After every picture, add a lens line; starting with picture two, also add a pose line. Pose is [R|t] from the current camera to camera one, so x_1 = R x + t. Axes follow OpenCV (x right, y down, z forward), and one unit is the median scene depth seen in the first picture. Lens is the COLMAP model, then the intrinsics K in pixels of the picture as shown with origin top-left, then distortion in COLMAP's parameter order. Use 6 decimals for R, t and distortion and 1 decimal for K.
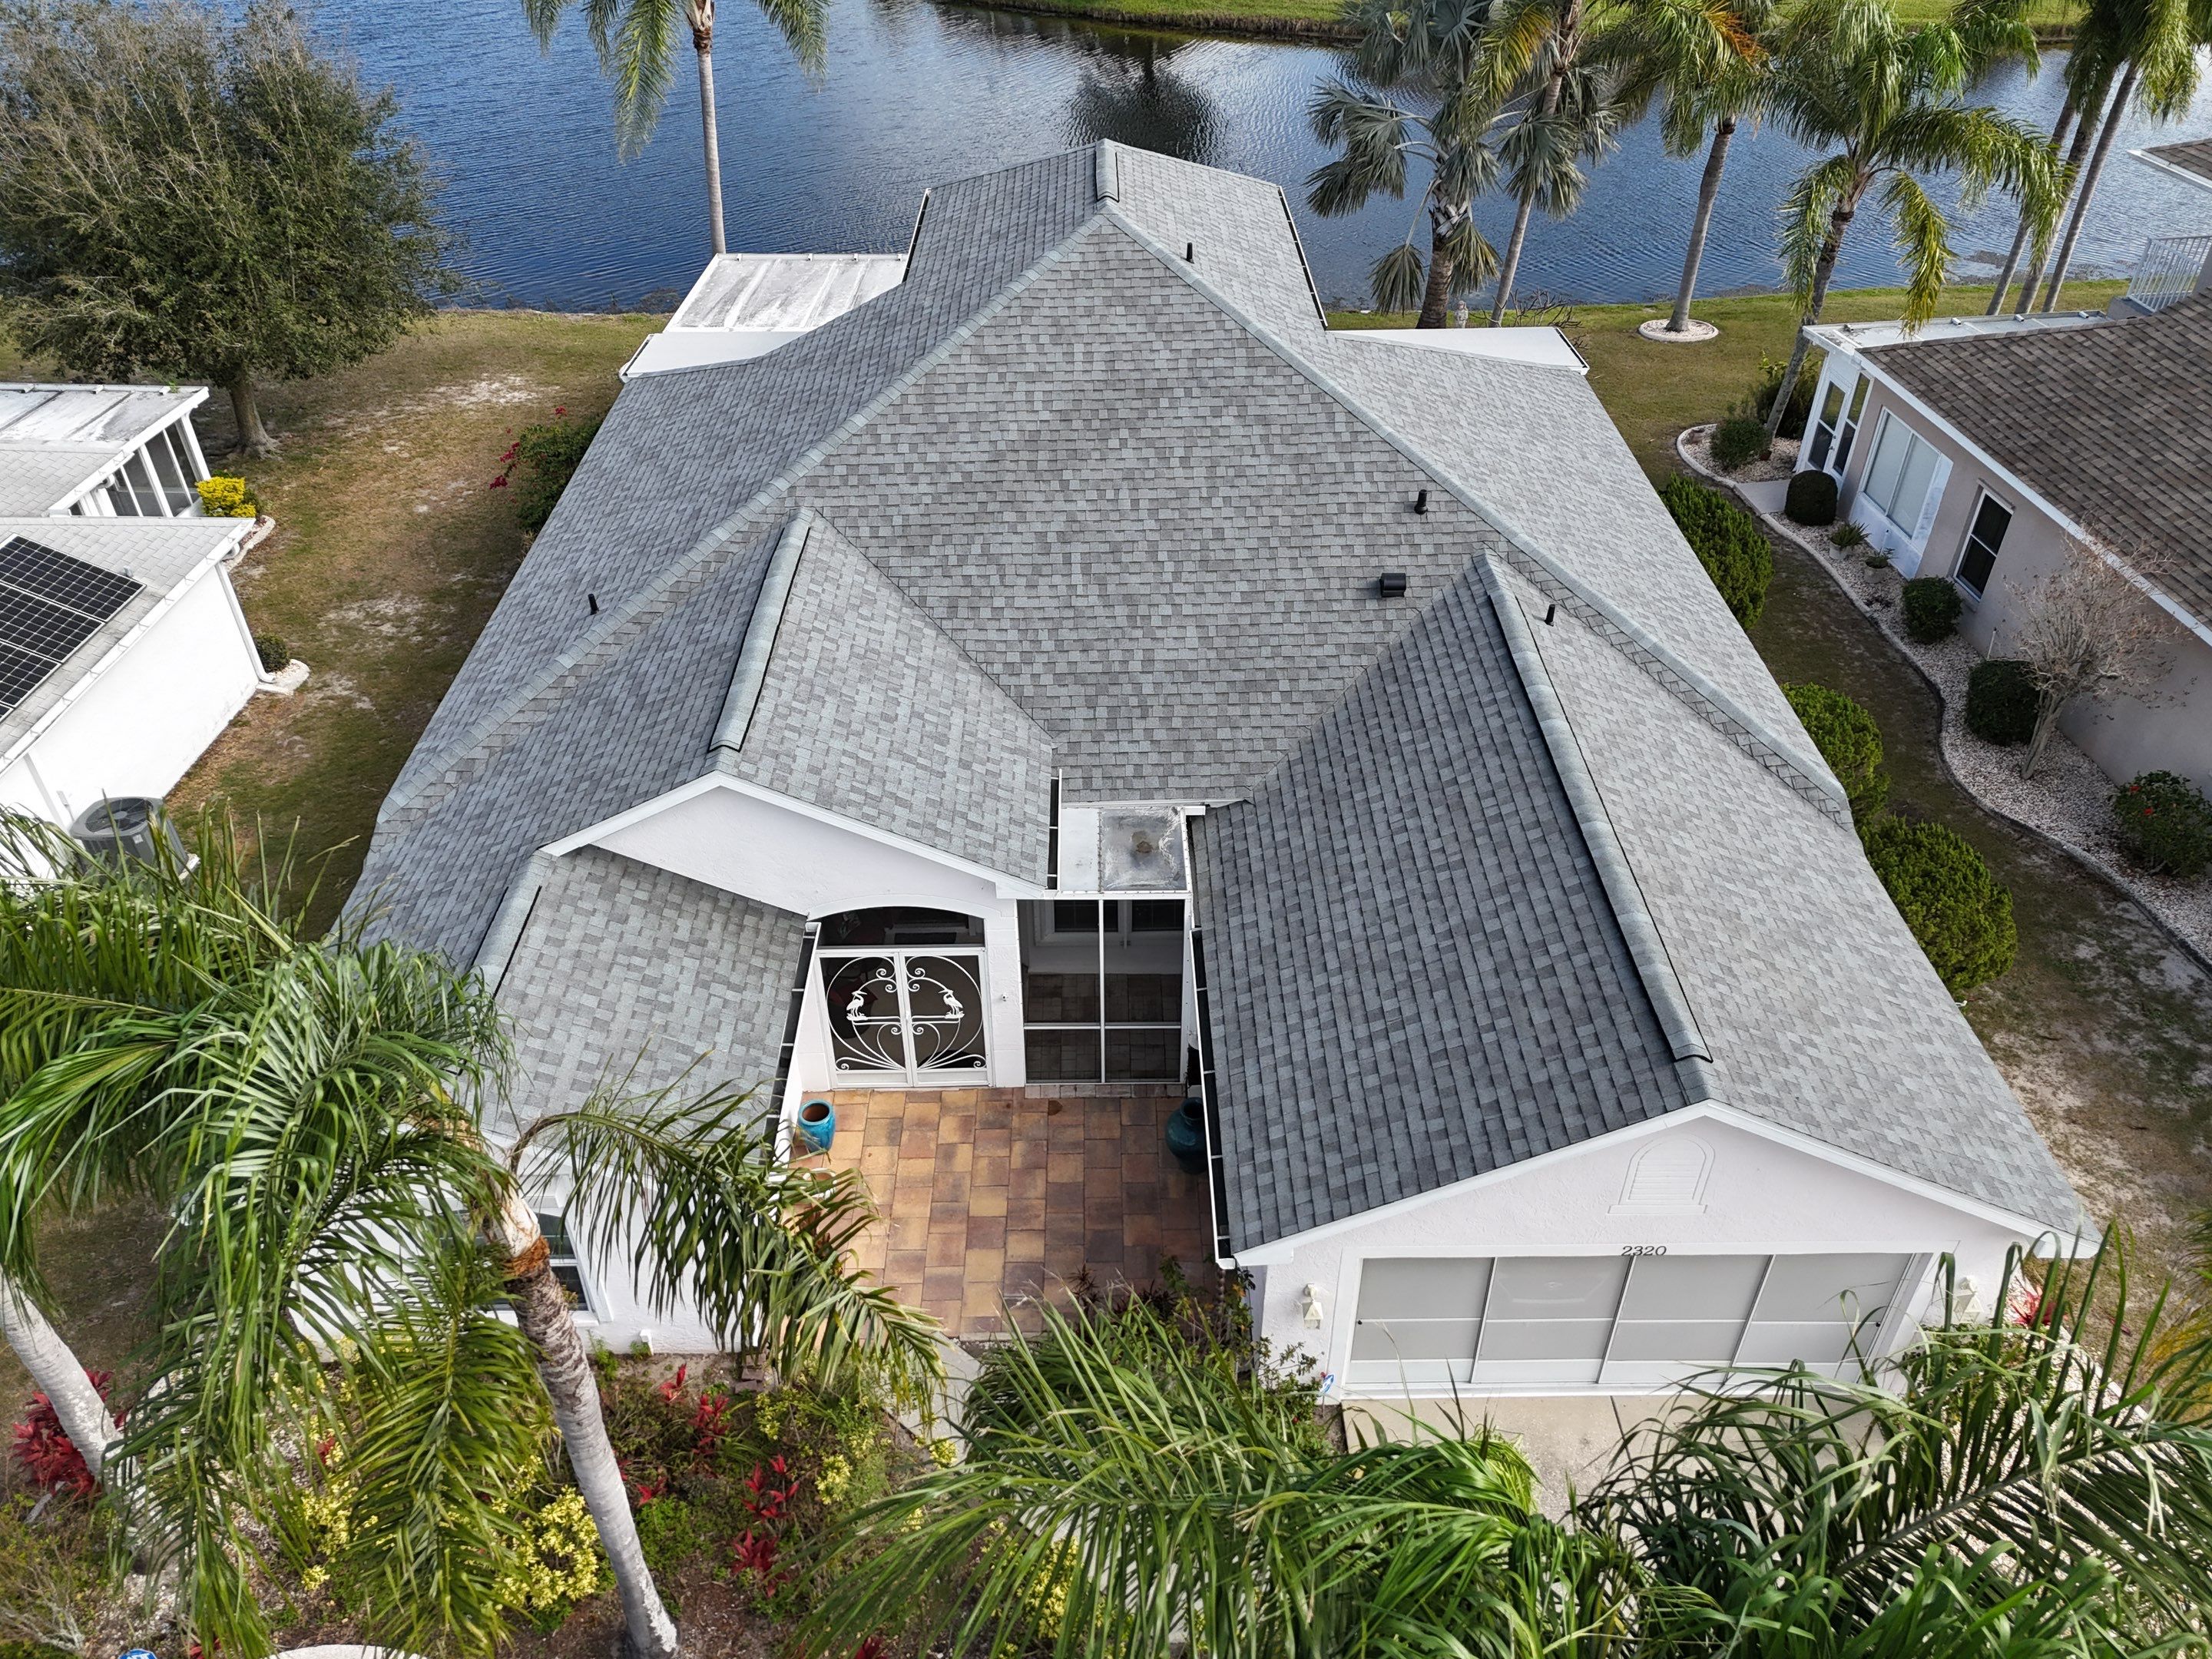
lens RADIAL K [[1620.4, 0, 1114.5], [0, 1620.4, 831.7], [0, 0, 1]] dist [0.077372, -0.065072]
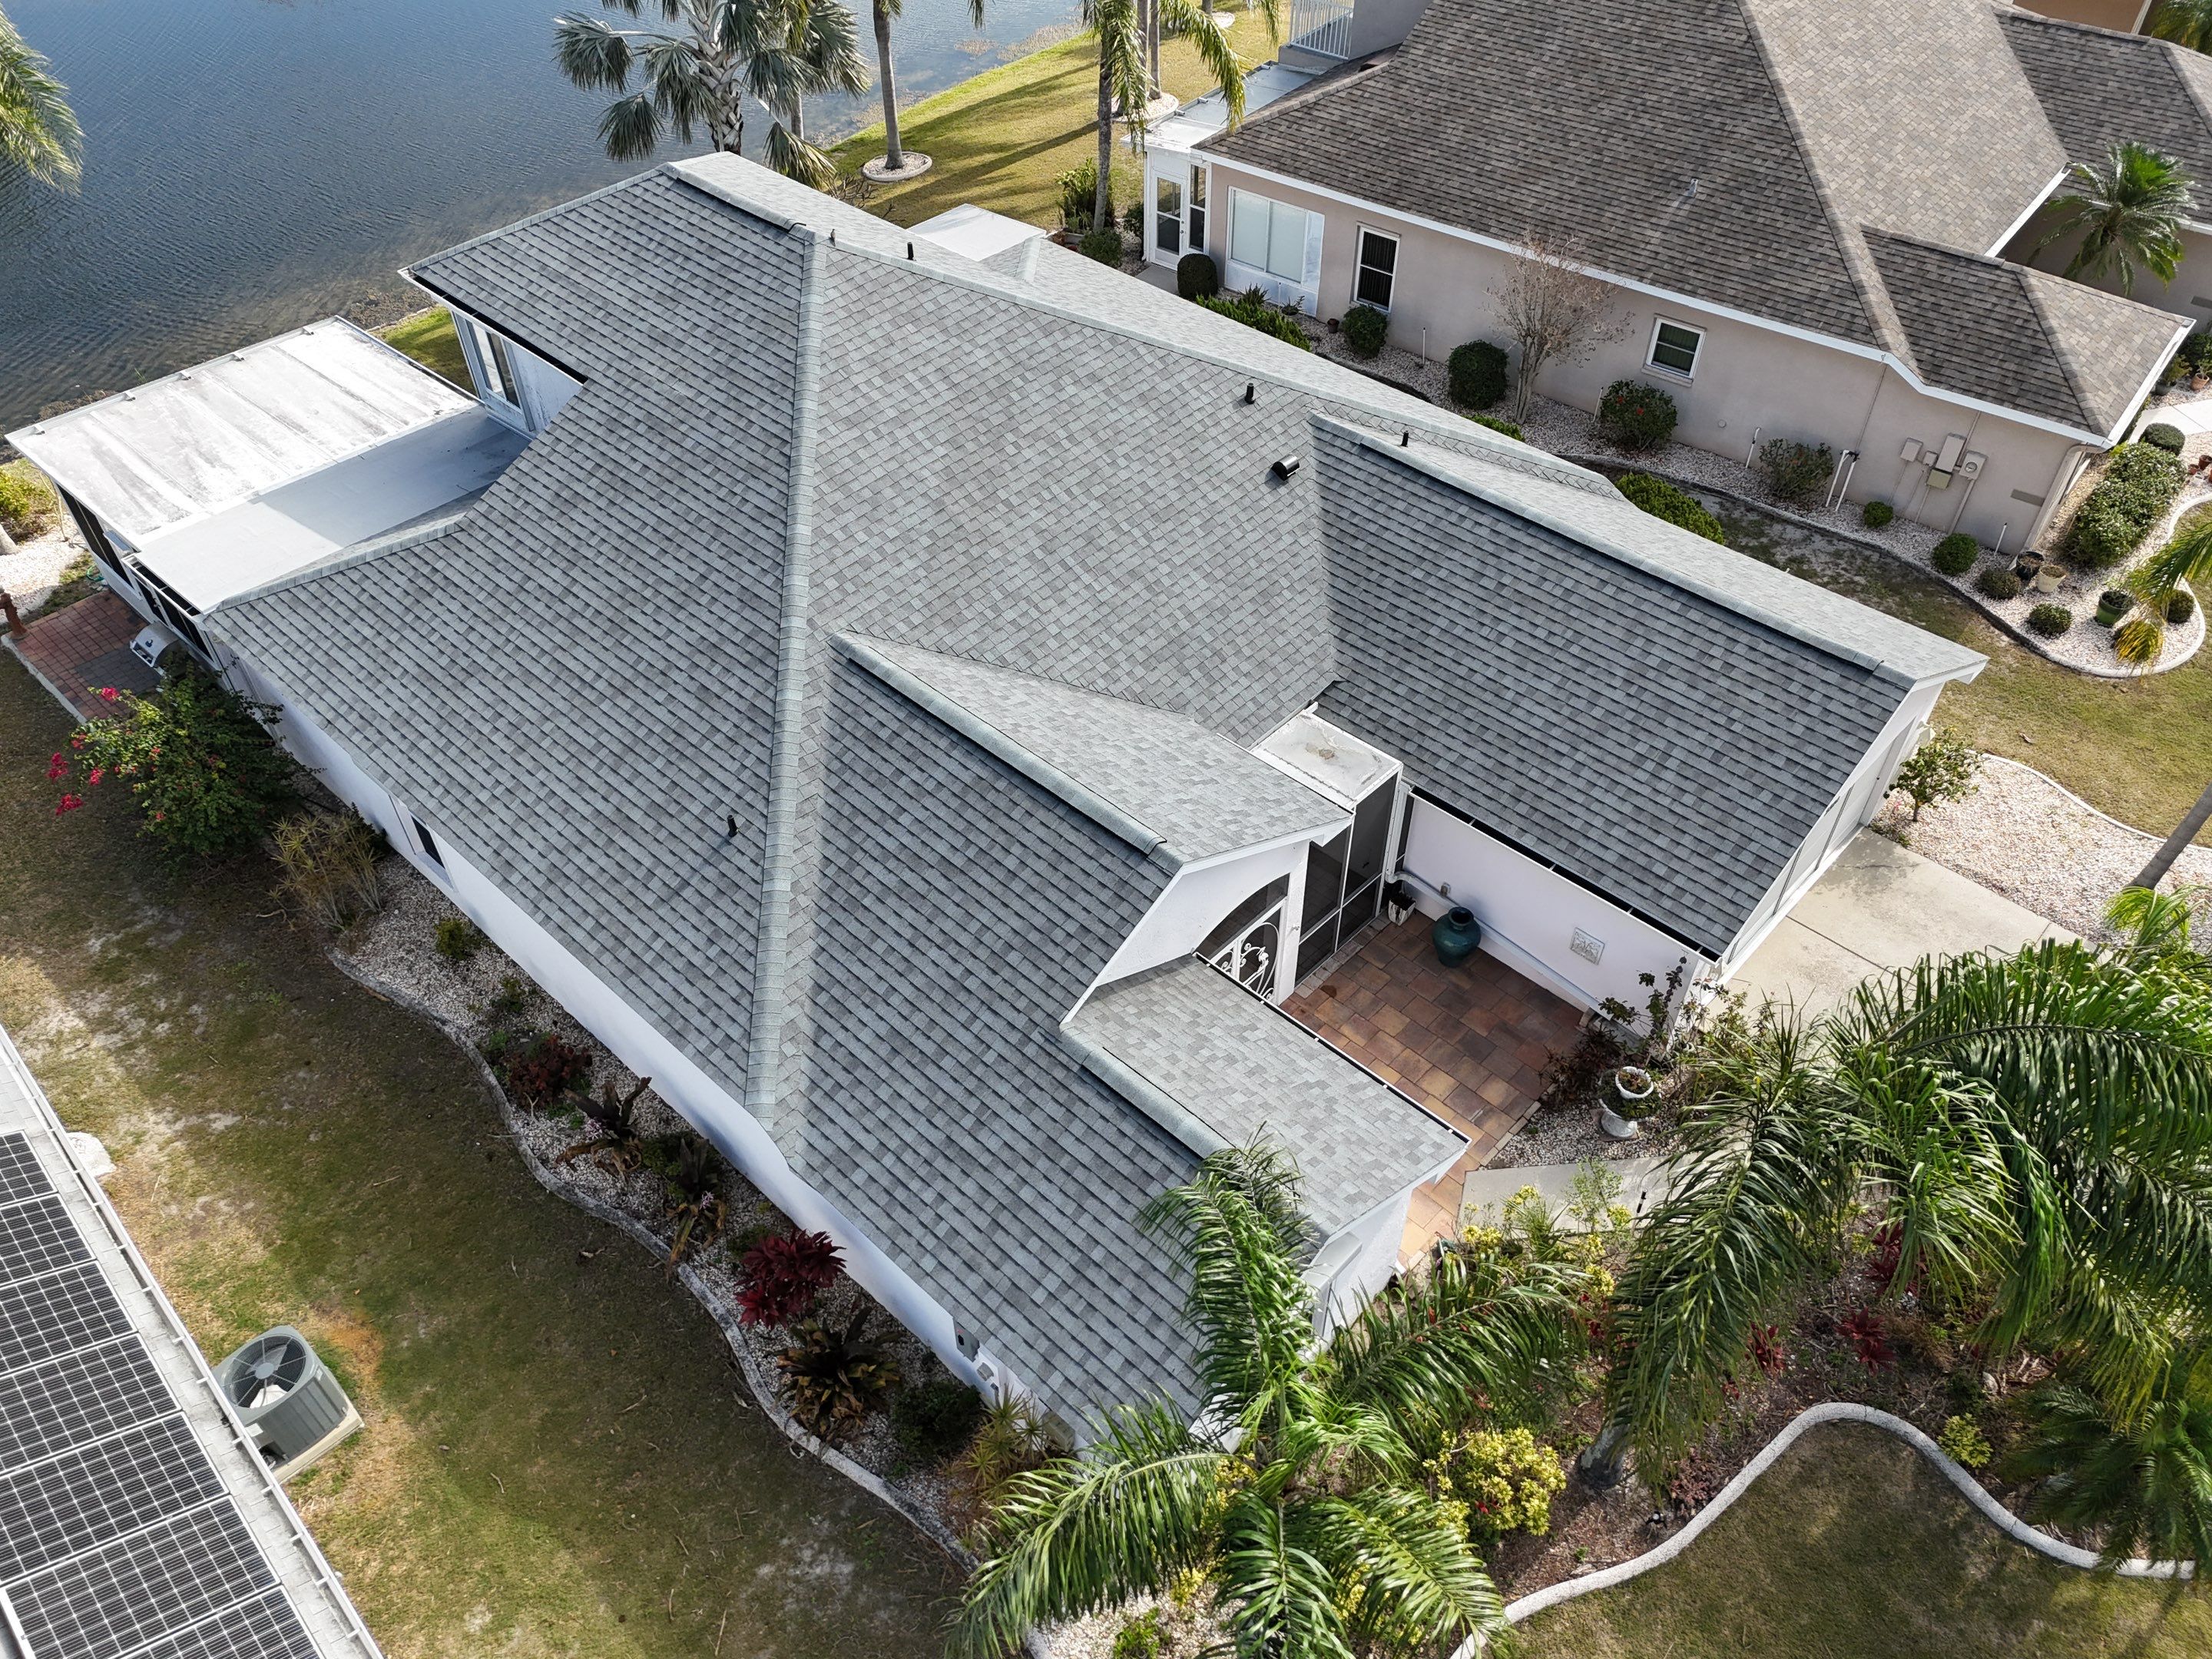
lens RADIAL K [[1620.4, 0, 1115.7], [0, 1620.4, 827.4], [0, 0, 1]] dist [0.077372, -0.065072]
pose [[0.695473, -0.503466, 0.512679, -0.645190], [0.438666, 0.862589, 0.252018, -0.276555], [-0.569114, 0.049623, 0.820760, 0.116930]]
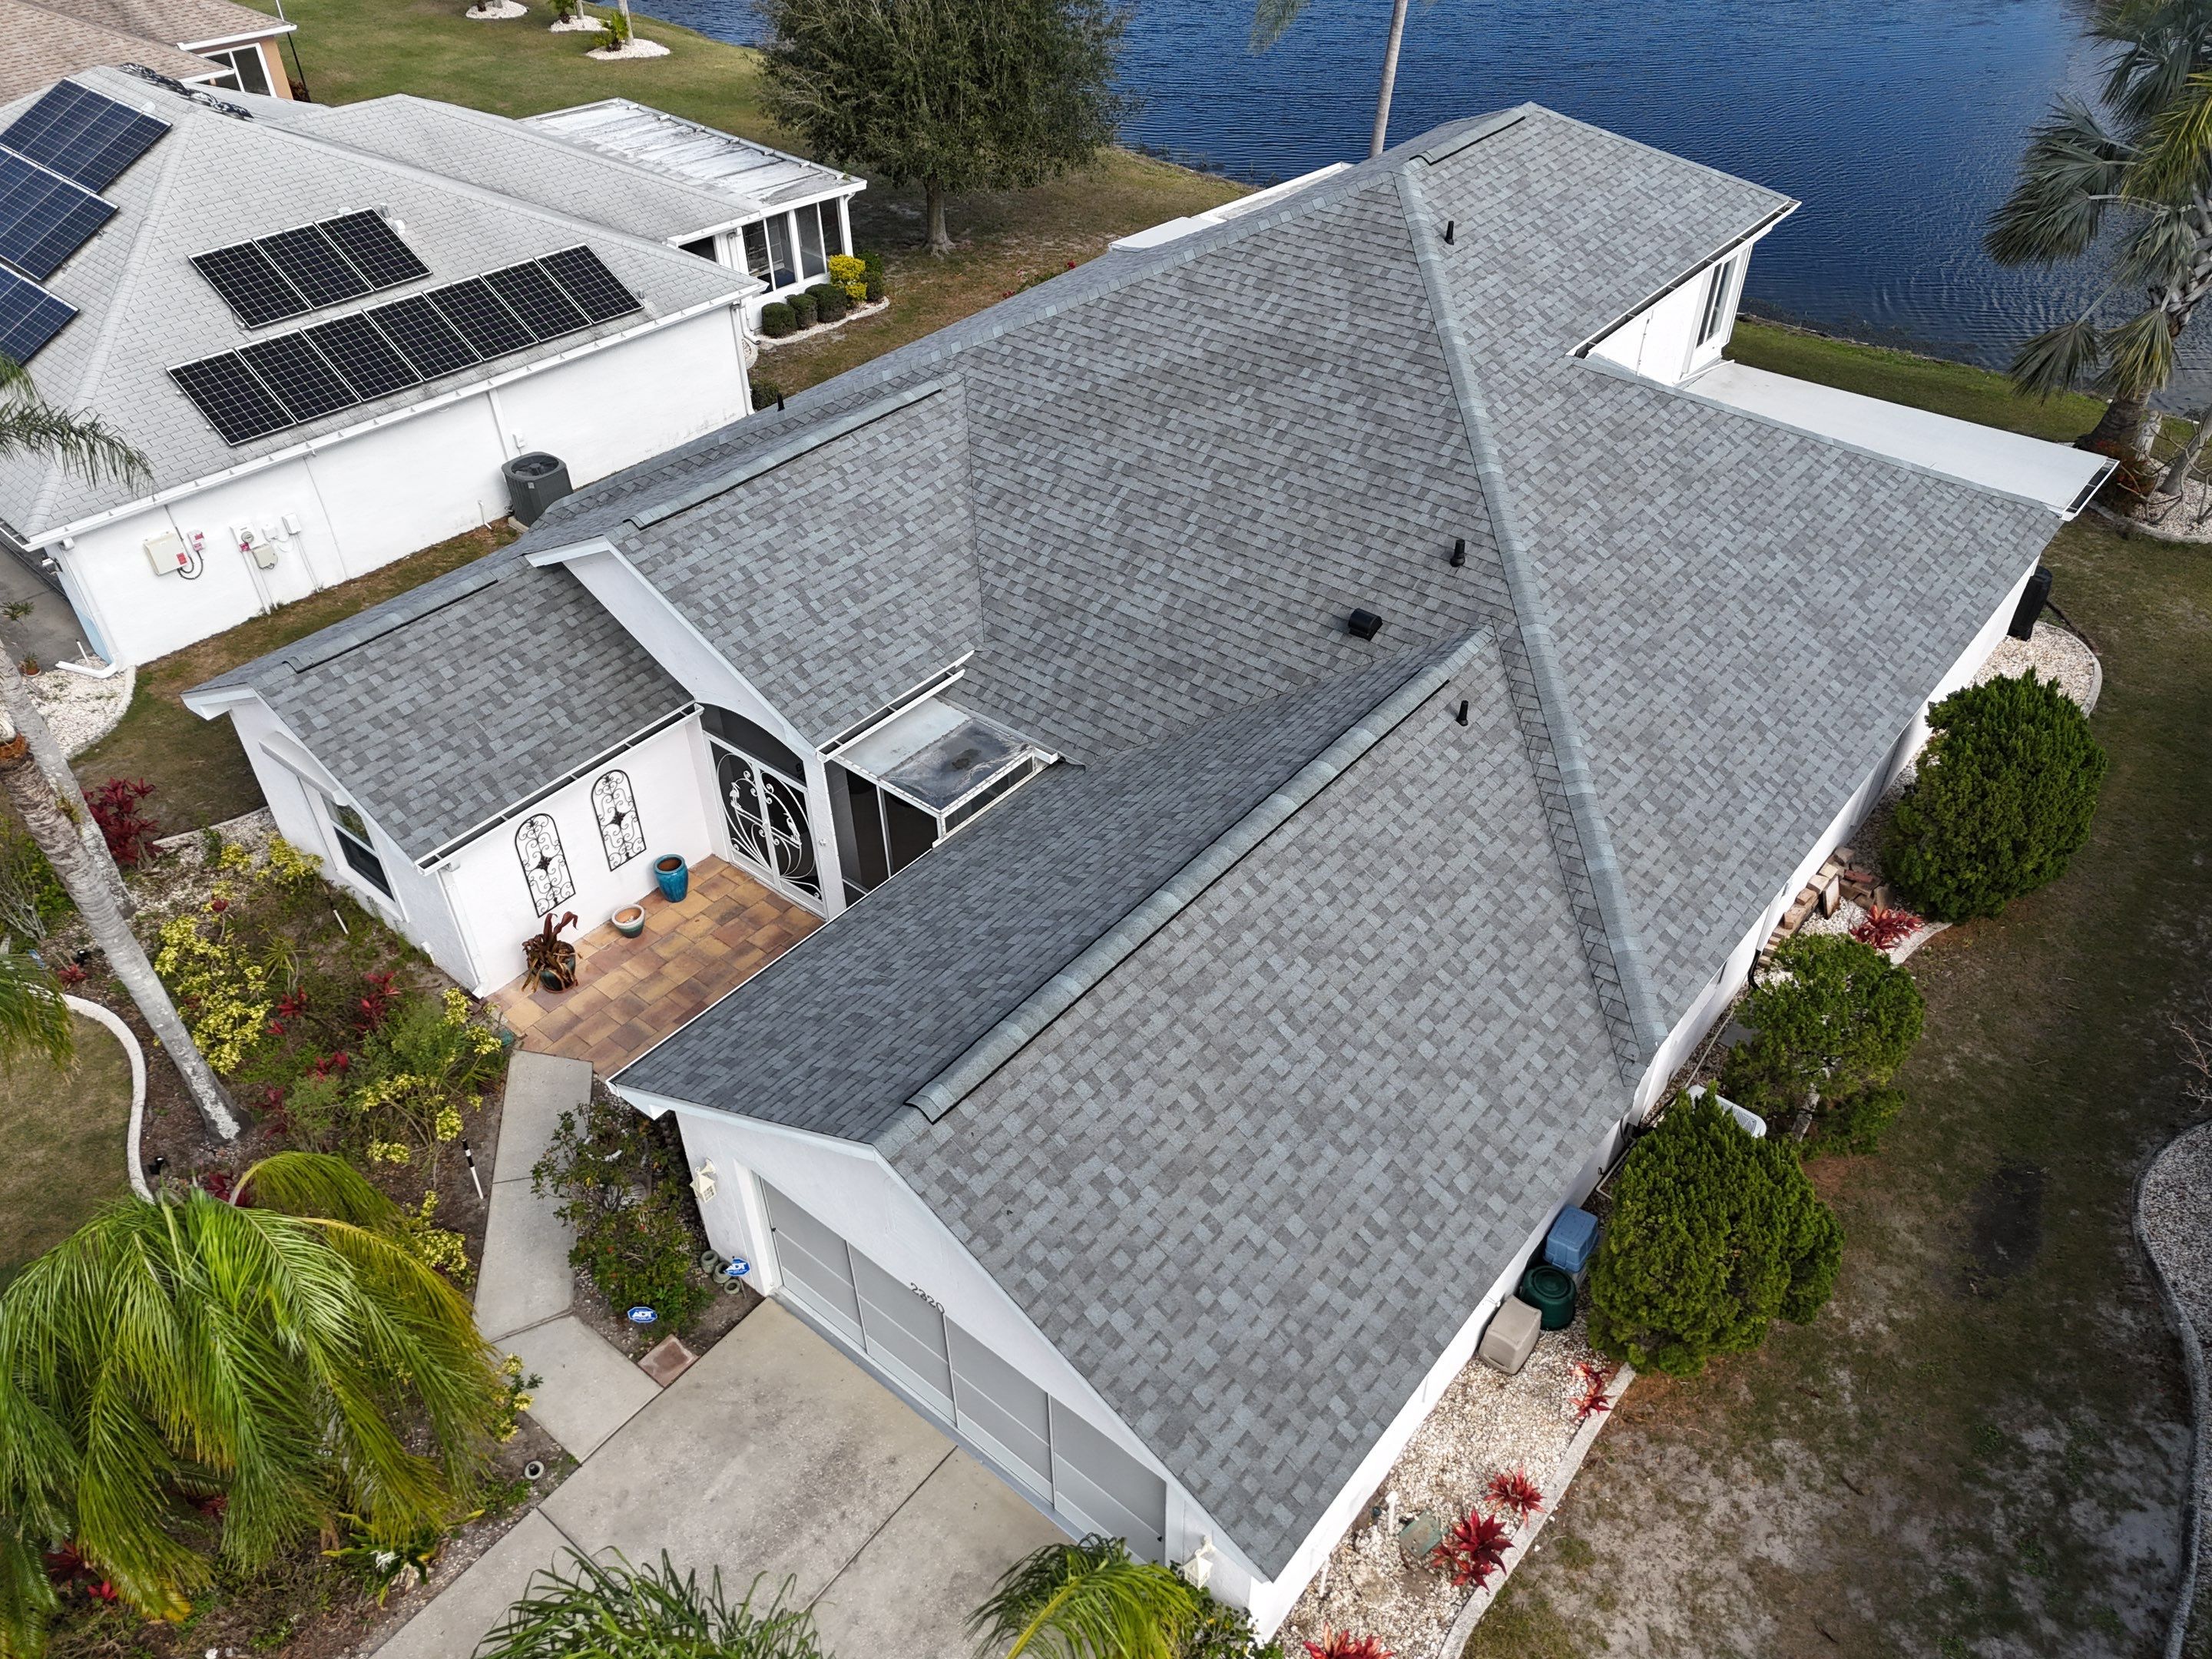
lens RADIAL K [[1620.4, 0, 1111.1], [0, 1620.4, 828.3], [0, 0, 1]] dist [0.077372, -0.065072]
pose [[0.764875, 0.405768, -0.500319, 0.559604], [-0.384789, 0.910681, 0.150322, -0.129218], [0.516627, 0.077540, 0.852692, 0.162956]]
